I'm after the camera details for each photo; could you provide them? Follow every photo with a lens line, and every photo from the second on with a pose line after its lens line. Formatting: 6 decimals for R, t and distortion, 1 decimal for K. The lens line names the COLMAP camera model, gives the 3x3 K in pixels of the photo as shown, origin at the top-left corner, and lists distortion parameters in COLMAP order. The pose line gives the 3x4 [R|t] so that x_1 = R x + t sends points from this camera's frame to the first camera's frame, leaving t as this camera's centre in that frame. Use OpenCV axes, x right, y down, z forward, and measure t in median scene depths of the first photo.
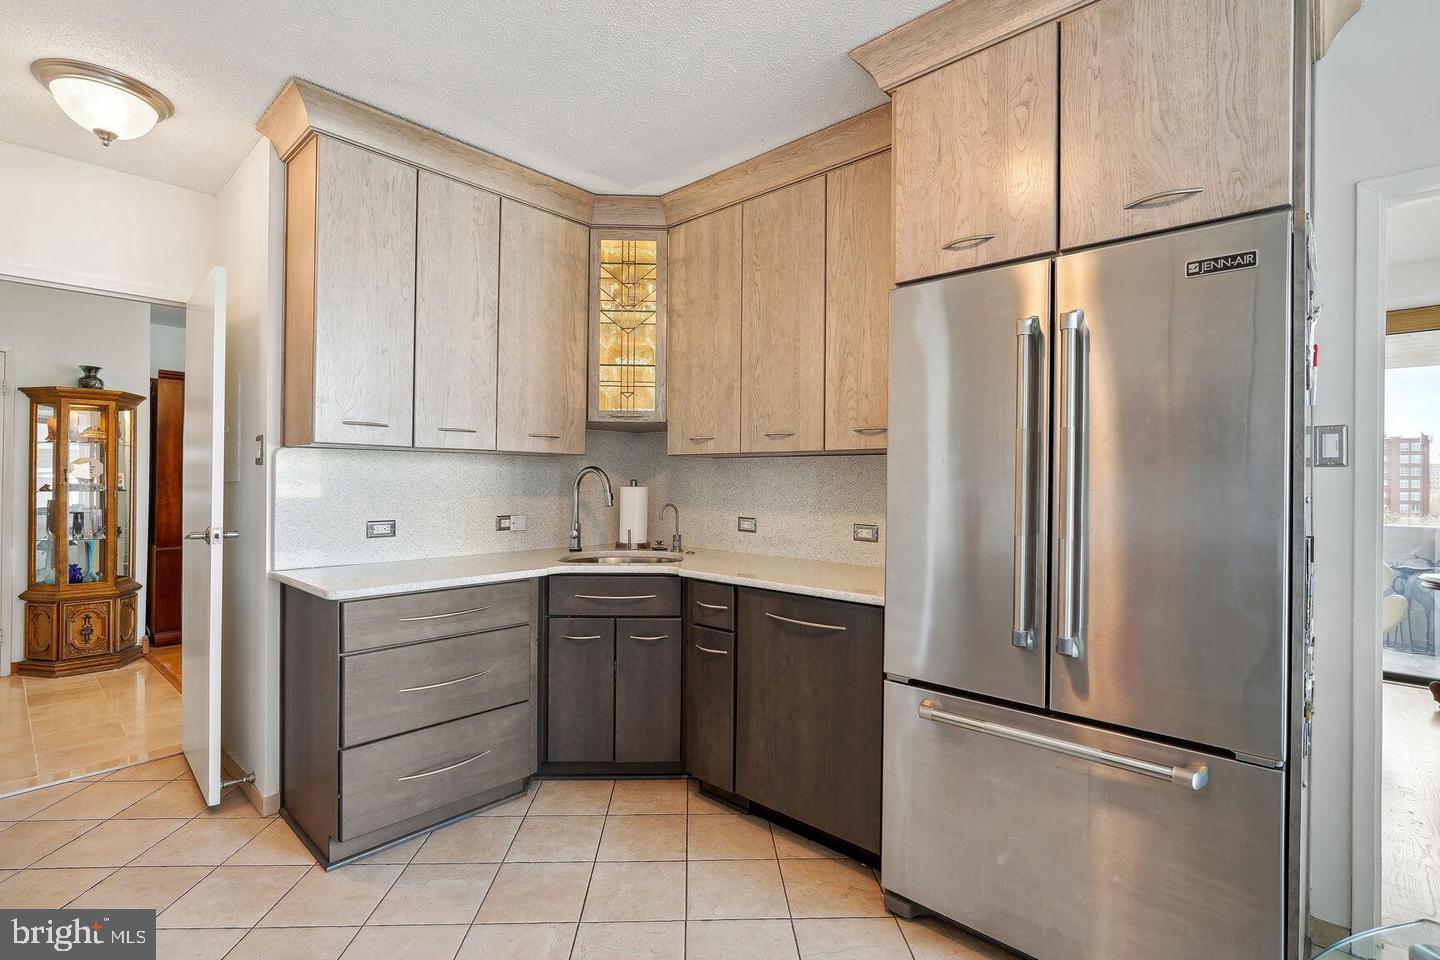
lens RADIAL K [[664.2, 0, 720.0], [0, 664.2, 480.0], [0, 0, 1]] dist [0.000129, 0.000523]
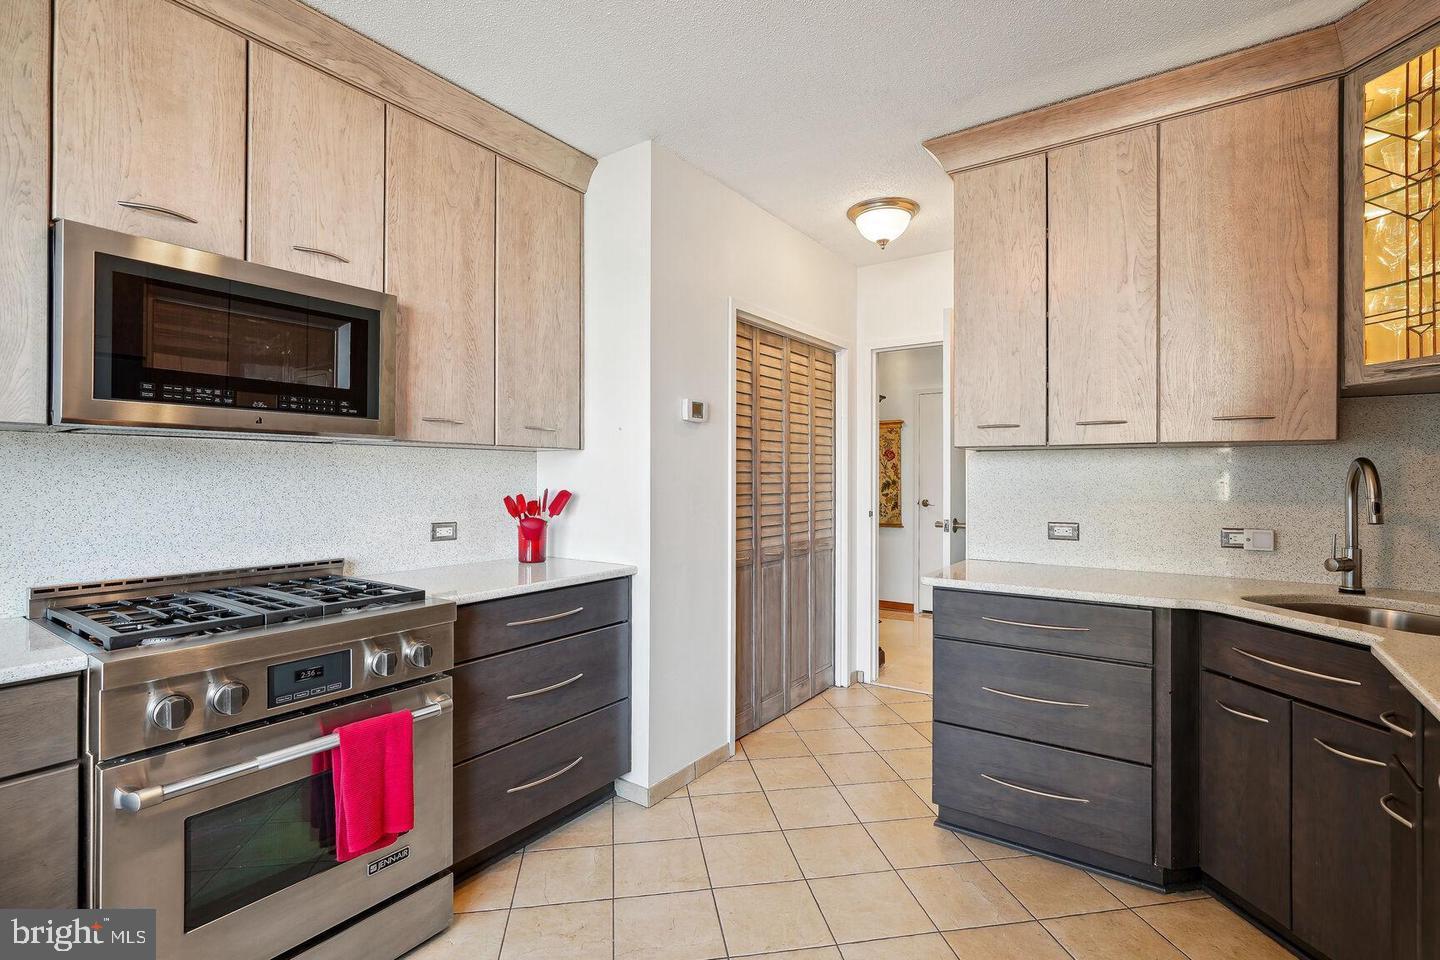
lens RADIAL K [[679.1, 0, 727.6], [0, 679.1, 473.6], [0, 0, 1]] dist [0.001853, 0.000655]
pose [[0.134927, -0.010136, -0.990804, 0.413417], [0.001038, 0.999949, -0.010088, -0.000129], [0.990855, 0.000333, 0.134931, 0.392684]]
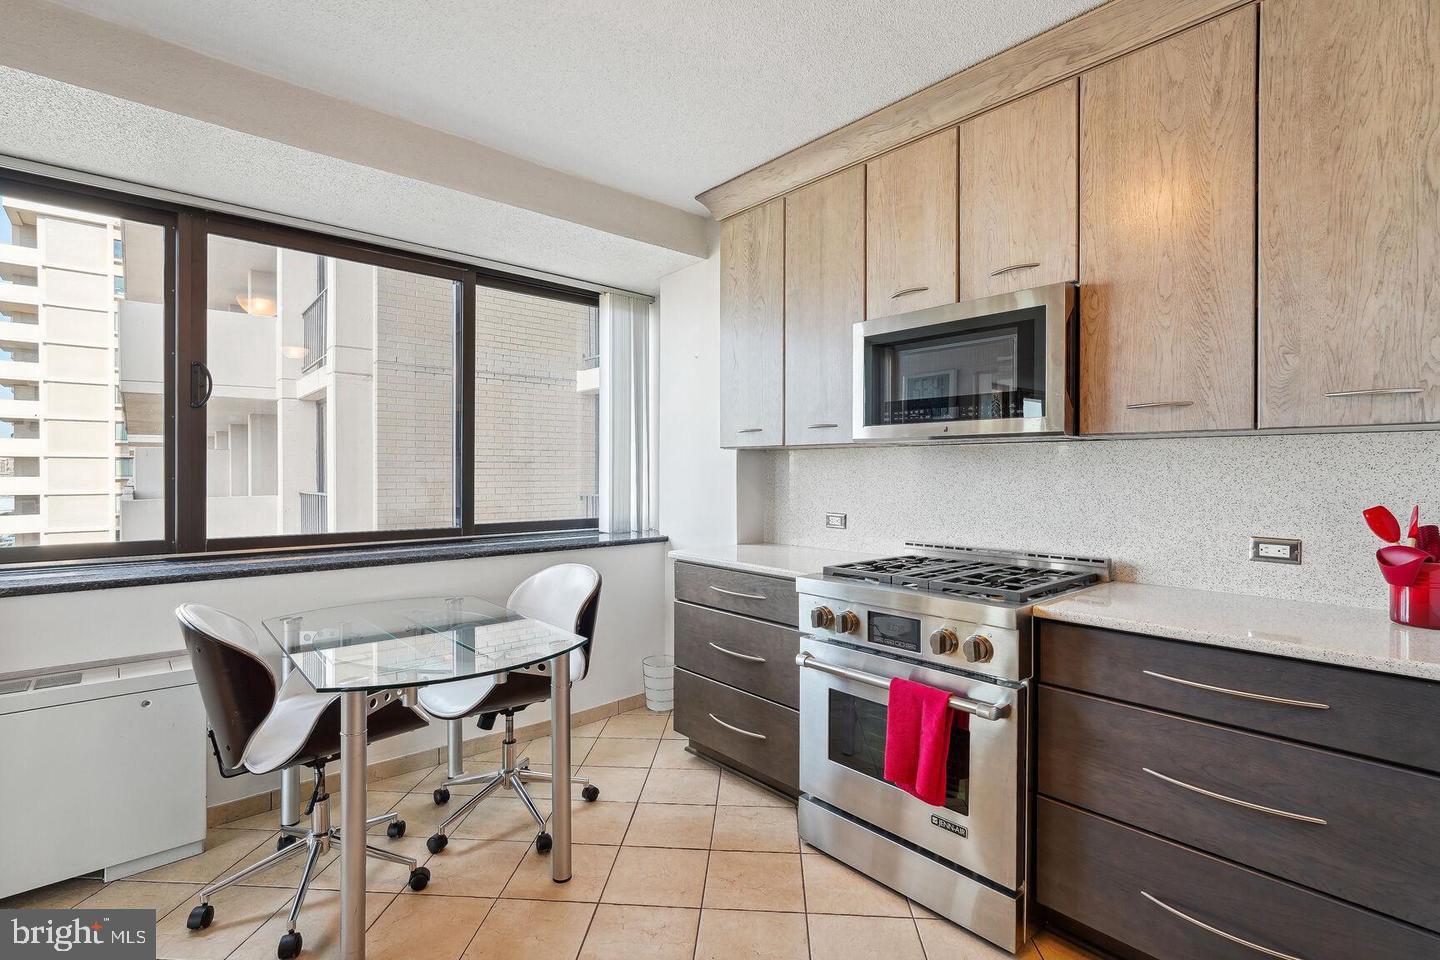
lens RADIAL K [[664.2, 0, 720.0], [0, 664.2, 480.0], [0, 0, 1]] dist [0.000129, 0.000523]
pose [[-0.995249, -0.009234, 0.096925, 0.243206], [-0.008237, 0.999909, 0.010687, -0.001152], [-0.097015, 0.009838, -0.995234, 0.549130]]
